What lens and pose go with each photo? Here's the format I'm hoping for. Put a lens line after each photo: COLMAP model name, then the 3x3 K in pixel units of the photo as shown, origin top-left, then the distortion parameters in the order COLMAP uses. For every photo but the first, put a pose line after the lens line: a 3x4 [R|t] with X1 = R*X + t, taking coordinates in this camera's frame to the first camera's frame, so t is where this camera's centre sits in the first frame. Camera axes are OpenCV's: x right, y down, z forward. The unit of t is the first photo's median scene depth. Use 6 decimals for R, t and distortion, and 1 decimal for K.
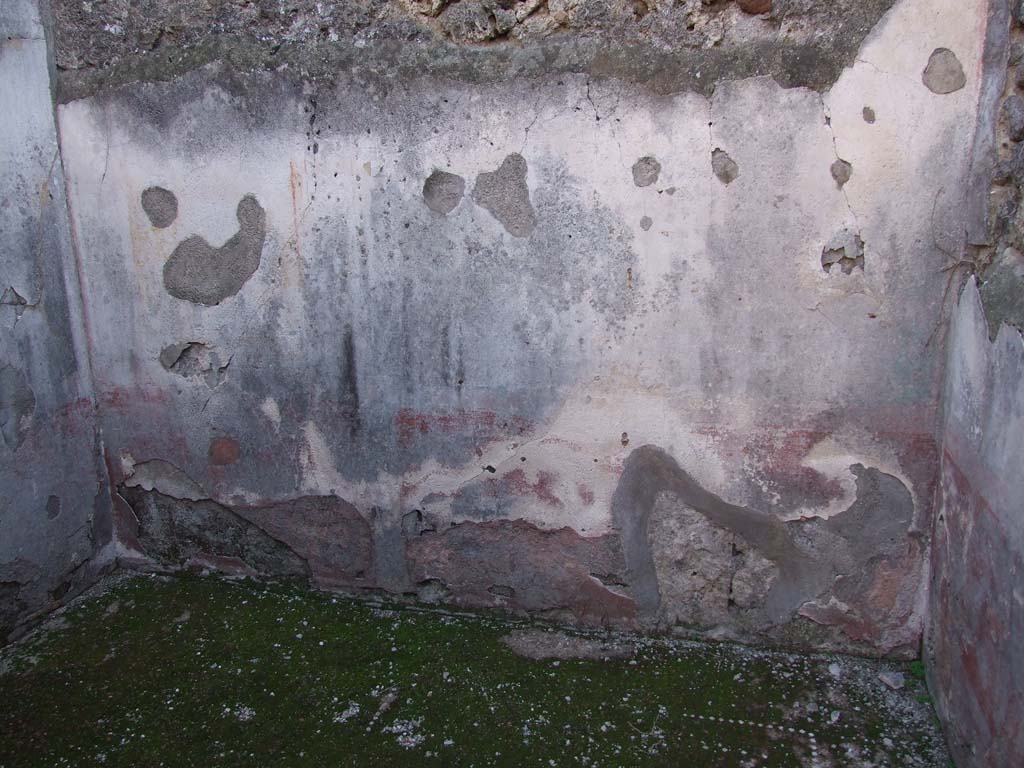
lens RADIAL K [[800.1, 0, 512.0], [0, 800.1, 384.0], [0, 0, 1]] dist [-0.087519, 0.057074]
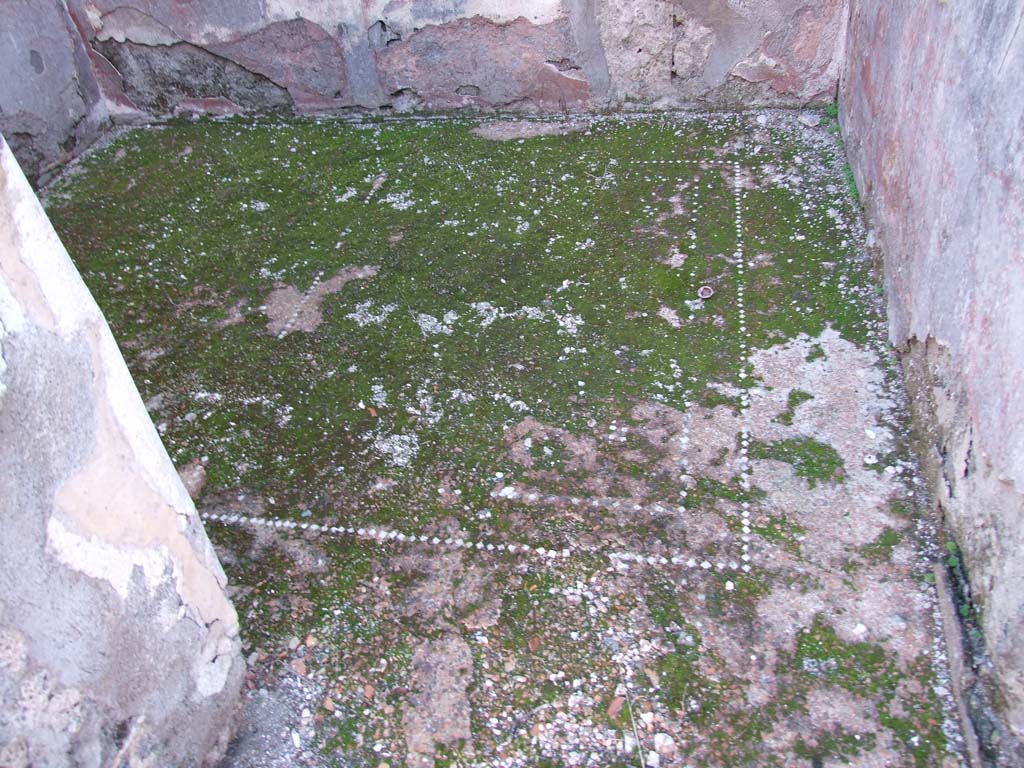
lens RADIAL K [[800.1, 0, 512.0], [0, 800.1, 384.0], [0, 0, 1]] dist [-0.087519, 0.057074]
pose [[0.994540, -0.104359, -0.000558, 0.006275], [0.093321, 0.886931, 0.452376, 0.137954], [-0.046714, -0.449958, 0.891827, -0.171582]]
